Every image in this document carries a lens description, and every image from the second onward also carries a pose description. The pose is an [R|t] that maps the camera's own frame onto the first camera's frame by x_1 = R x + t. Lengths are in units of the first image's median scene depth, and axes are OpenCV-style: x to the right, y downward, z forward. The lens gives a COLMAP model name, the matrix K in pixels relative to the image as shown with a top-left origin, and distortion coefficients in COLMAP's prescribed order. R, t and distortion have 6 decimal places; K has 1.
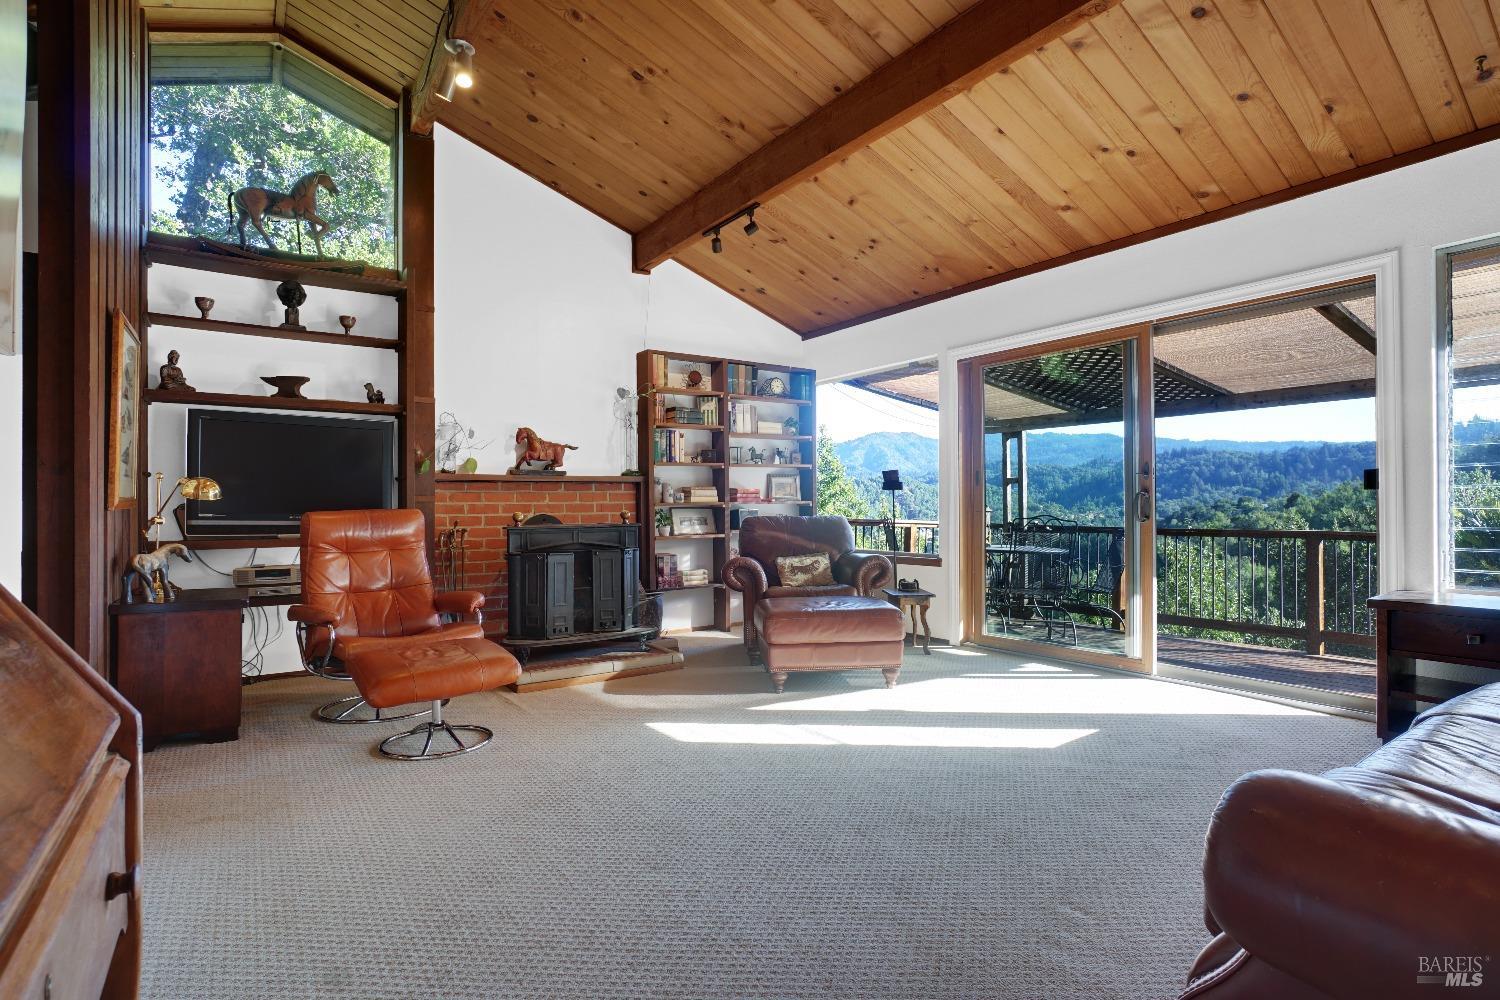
lens RADIAL K [[722.9, 0, 750.0], [0, 722.9, 500.0], [0, 0, 1]] dist [-0.001445, -0.000204]
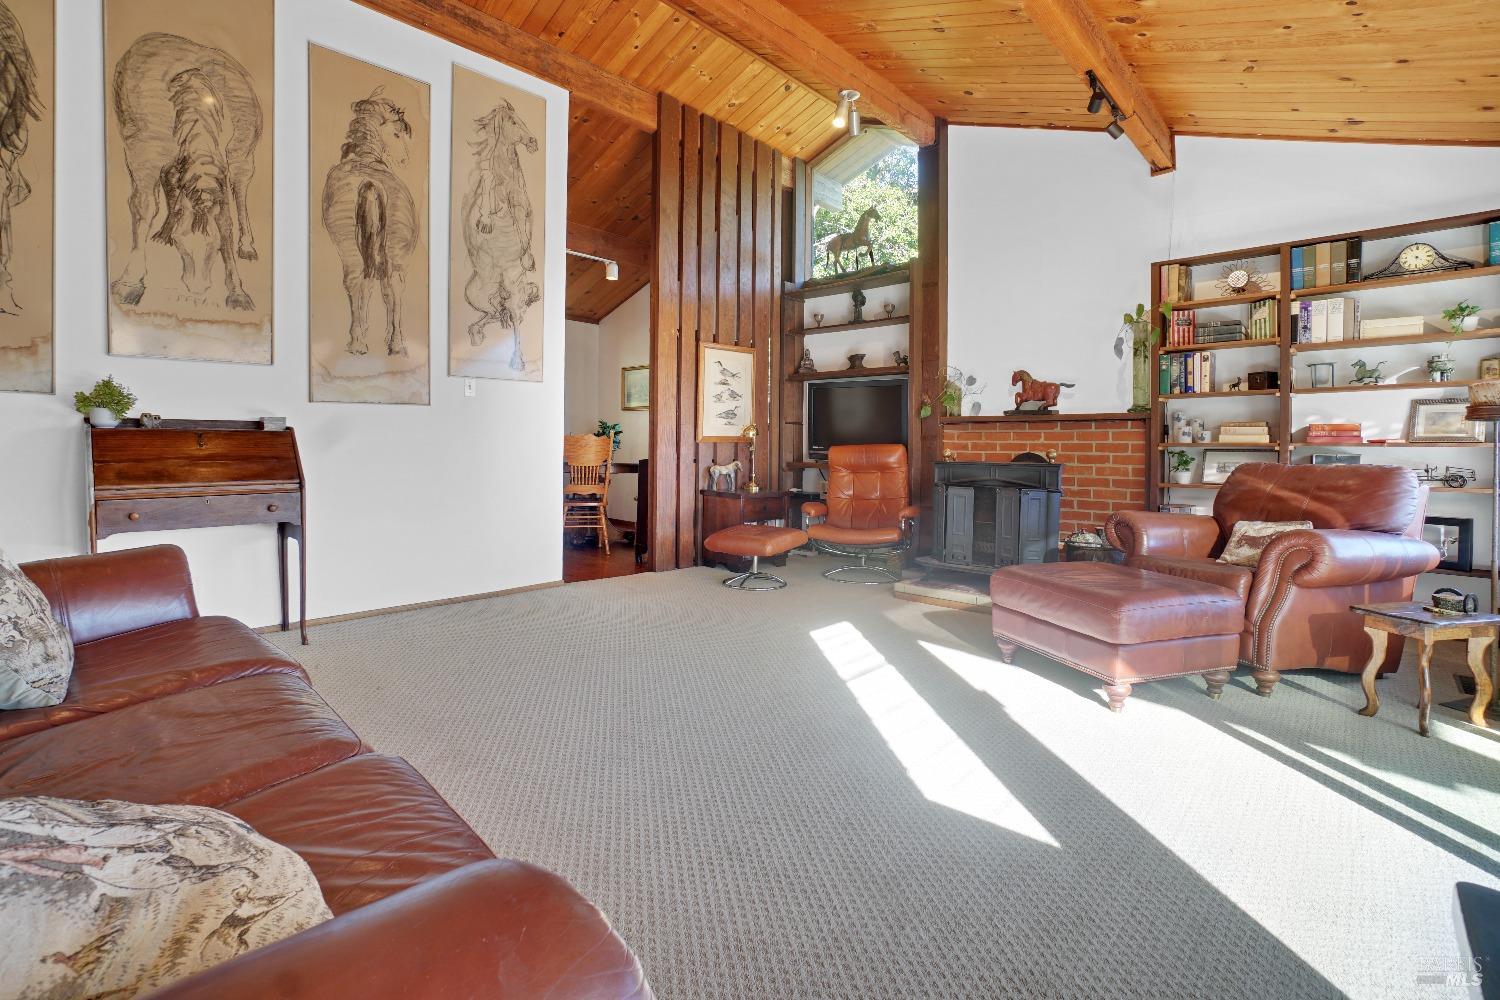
lens RADIAL K [[679.6, 0, 748.7], [0, 679.6, 440.9], [0, 0, 1]] dist [0.000715, 0.000303]
pose [[0.249336, 0.008547, -0.968379, 0.568117], [-0.006462, 0.999953, 0.007162, -0.001333], [0.968396, 0.004472, 0.249379, 0.375890]]
